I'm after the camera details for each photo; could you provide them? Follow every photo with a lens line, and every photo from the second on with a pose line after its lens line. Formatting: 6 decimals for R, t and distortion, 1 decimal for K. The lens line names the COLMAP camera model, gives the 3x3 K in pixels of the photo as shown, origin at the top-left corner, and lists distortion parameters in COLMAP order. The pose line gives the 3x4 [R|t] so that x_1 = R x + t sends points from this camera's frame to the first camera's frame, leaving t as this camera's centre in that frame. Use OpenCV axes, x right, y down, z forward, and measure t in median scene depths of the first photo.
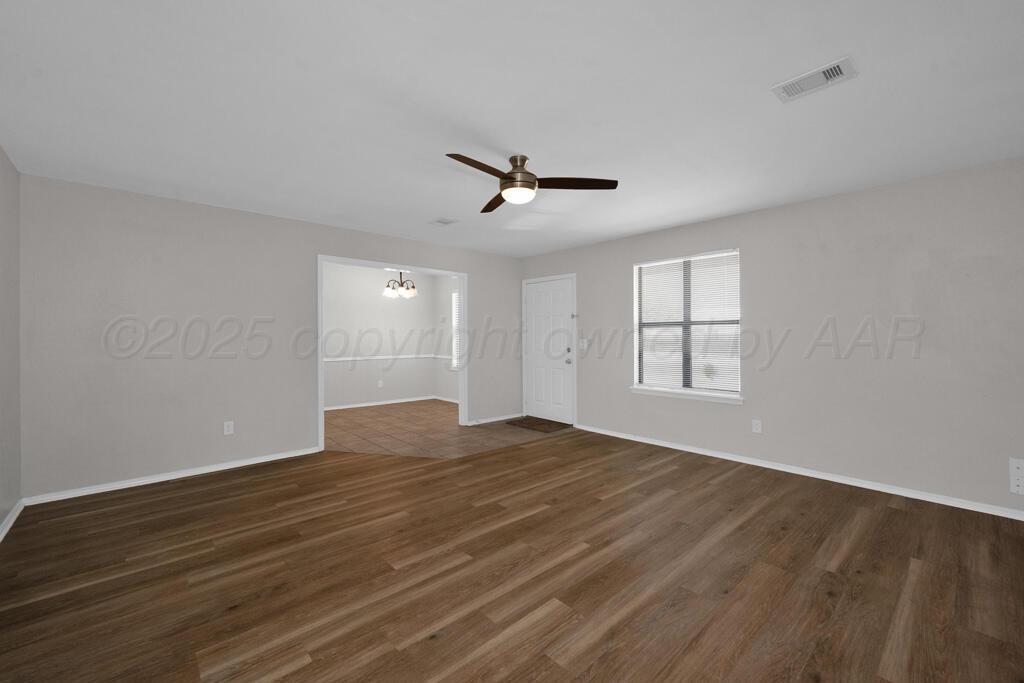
lens RADIAL K [[415.2, 0, 511.2], [0, 415.2, 339.8], [0, 0, 1]] dist [-0.001905, 0.001058]
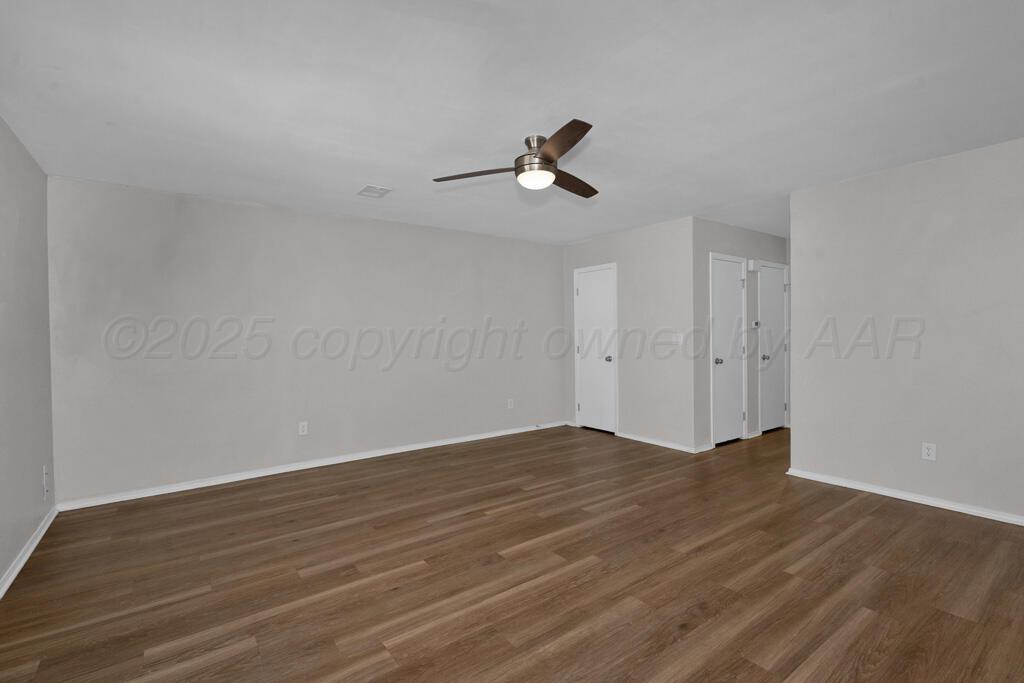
lens RADIAL K [[466.7, 0, 510.8], [0, 466.7, 338.4], [0, 0, 1]] dist [0.000135, 0.000028]
pose [[-0.993875, 0.014233, 0.109593, -0.034989], [0.015860, 0.999776, 0.013990, -0.018440], [-0.109370, 0.015642, -0.993878, 2.015662]]
